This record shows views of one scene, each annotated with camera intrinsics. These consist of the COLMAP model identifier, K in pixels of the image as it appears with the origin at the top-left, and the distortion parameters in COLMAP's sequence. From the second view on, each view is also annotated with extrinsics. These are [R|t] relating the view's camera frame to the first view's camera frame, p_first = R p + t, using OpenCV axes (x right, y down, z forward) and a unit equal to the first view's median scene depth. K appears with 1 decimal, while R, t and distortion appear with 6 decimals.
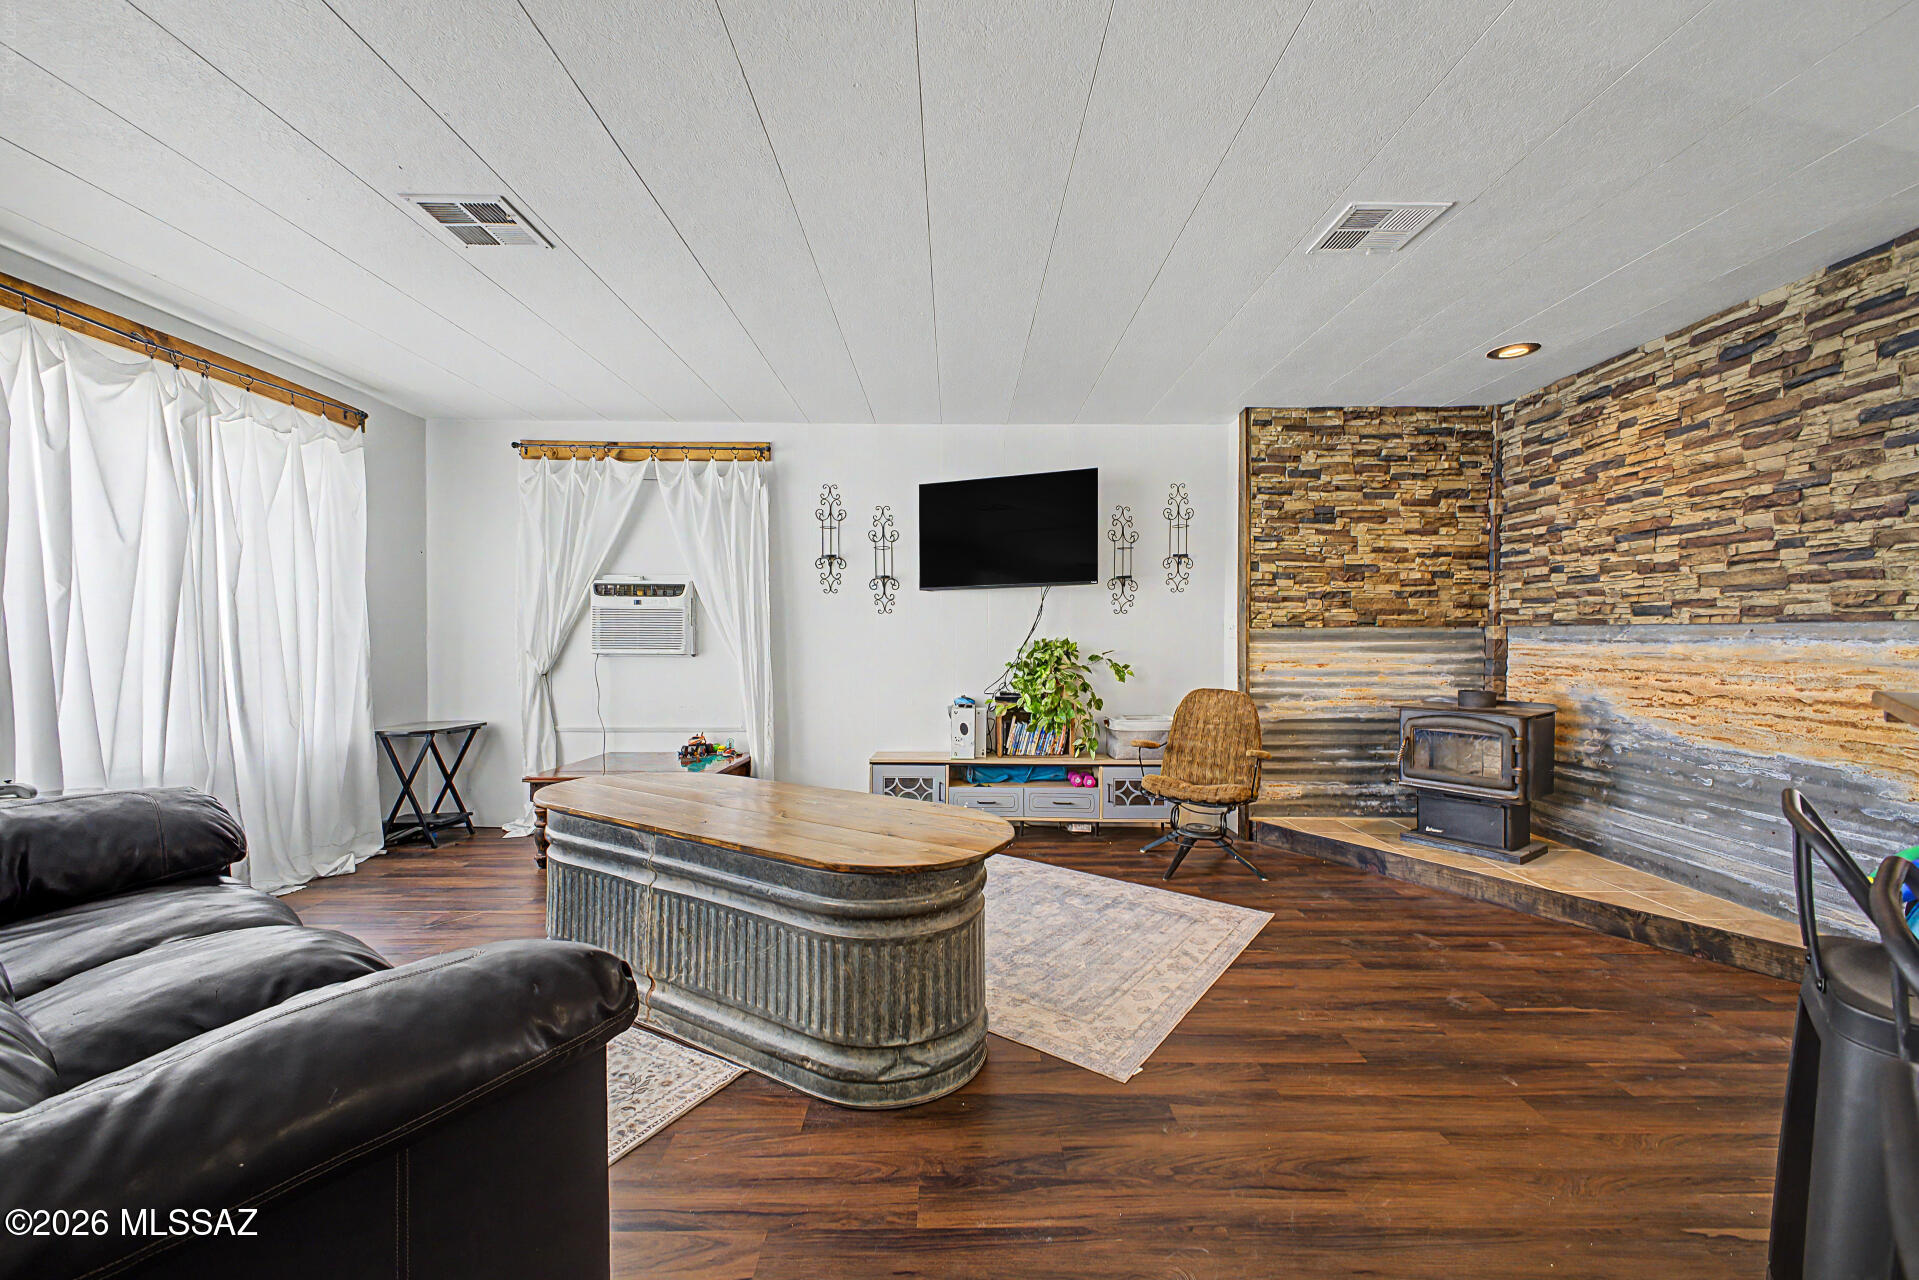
lens RADIAL K [[757.2, 0, 979.4], [0, 757.2, 646.8], [0, 0, 1]] dist [-0.001007, -0.001650]
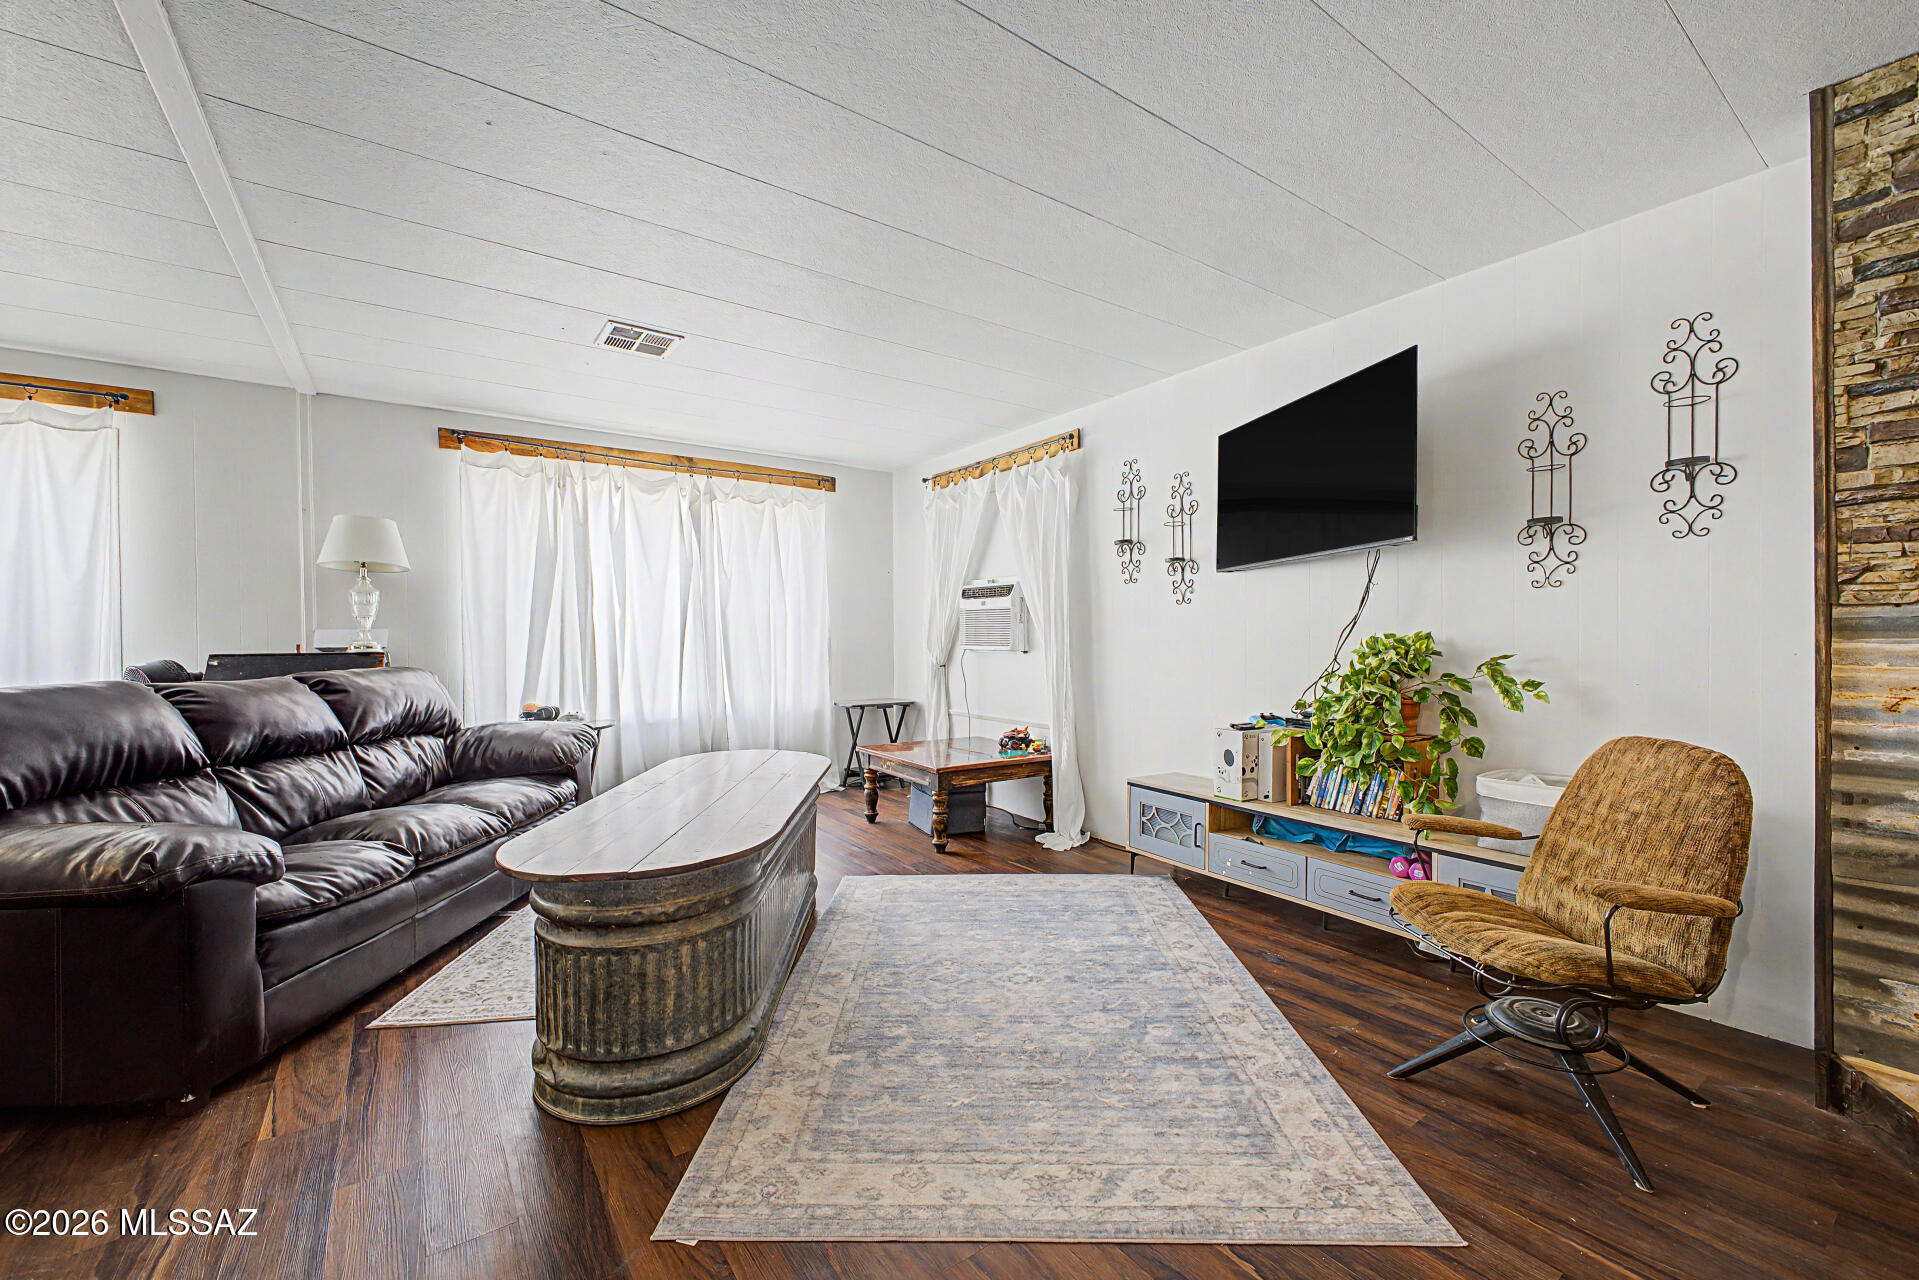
lens RADIAL K [[757.2, 0, 969.7], [0, 757.2, 639.3], [0, 0, 1]] dist [-0.001007, -0.001650]
pose [[0.563464, -0.001277, -0.826140, 0.433741], [-0.005784, 0.999968, -0.005490, -0.000879], [0.826120, 0.007872, 0.563439, 0.365833]]
